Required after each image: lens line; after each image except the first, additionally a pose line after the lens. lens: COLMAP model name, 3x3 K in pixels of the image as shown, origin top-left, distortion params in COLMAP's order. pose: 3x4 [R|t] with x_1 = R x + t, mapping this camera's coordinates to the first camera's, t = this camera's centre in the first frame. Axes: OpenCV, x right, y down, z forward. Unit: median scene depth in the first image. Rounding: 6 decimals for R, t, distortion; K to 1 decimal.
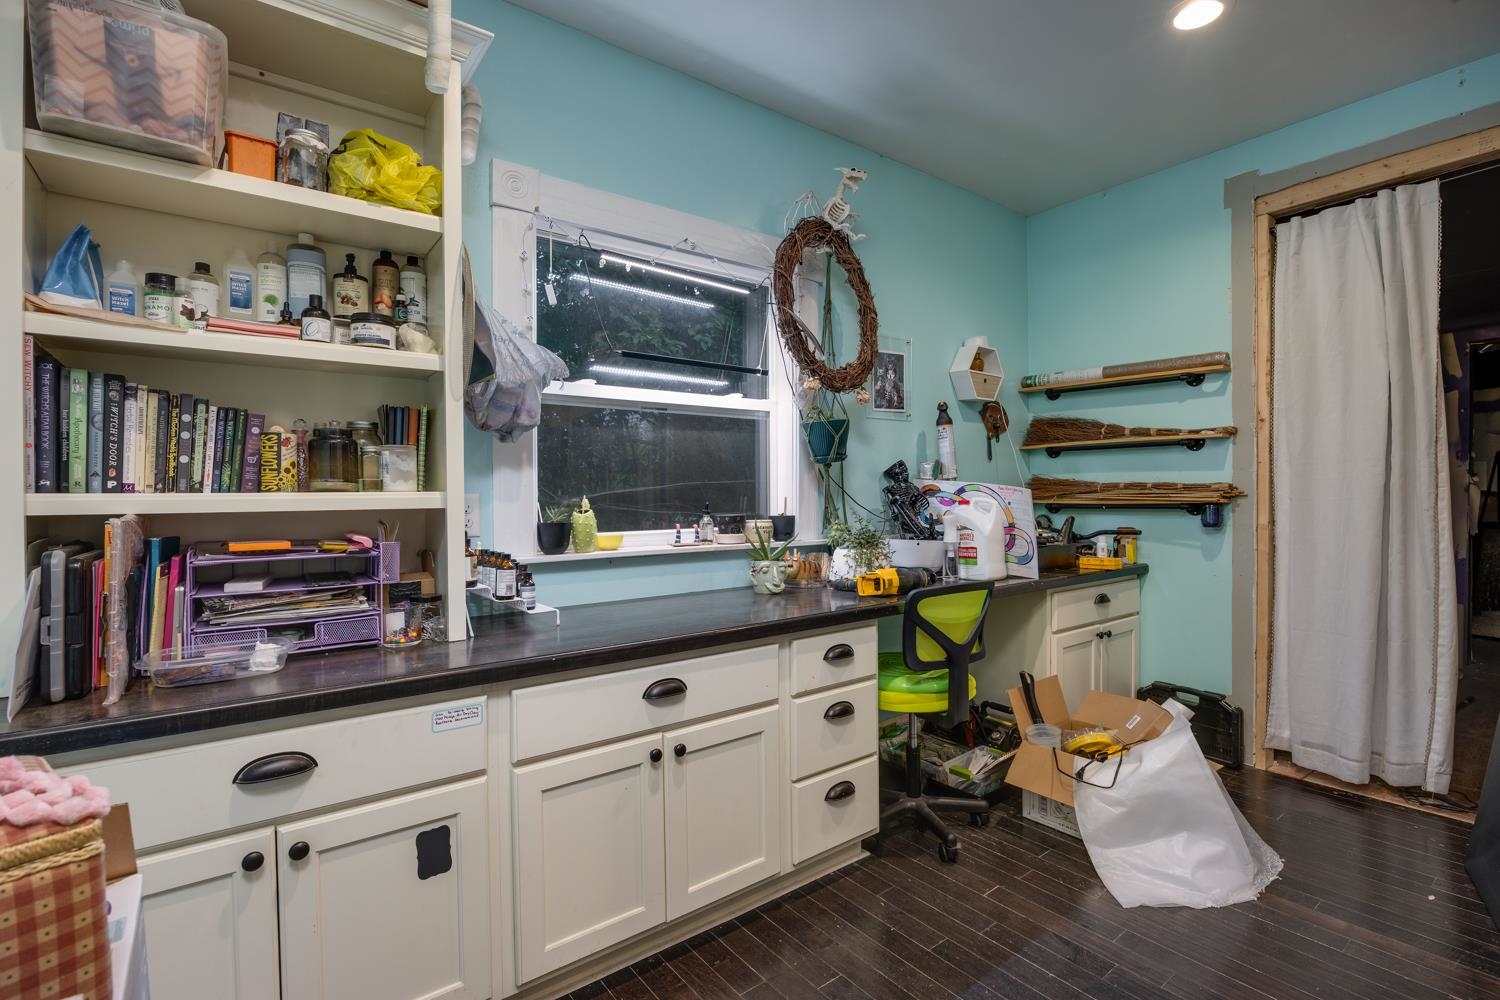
lens RADIAL K [[693.0, 0, 750.0], [0, 693.0, 500.0], [0, 0, 1]] dist [-0.013416, 0.000116]
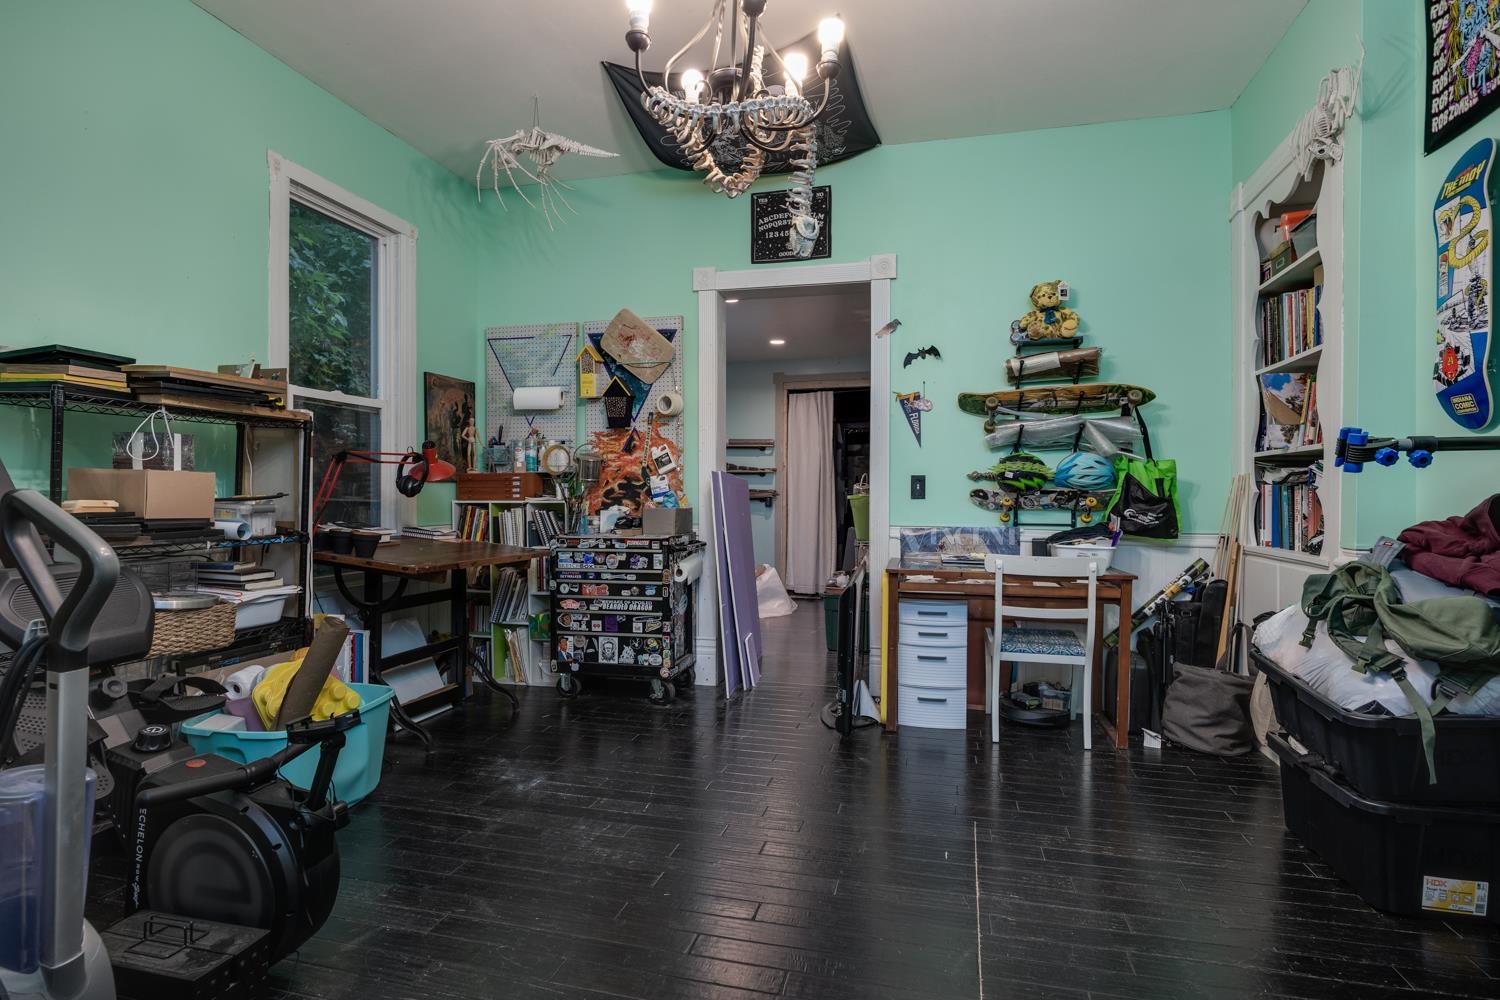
lens RADIAL K [[693.0, 0, 750.0], [0, 693.0, 500.0], [0, 0, 1]] dist [-0.013416, 0.000116]
pose [[0.790277, -0.000218, 0.612750, -0.984590], [-0.002532, 0.999990, 0.003622, 0.004630], [-0.612744, -0.004414, 0.790269, -1.018782]]
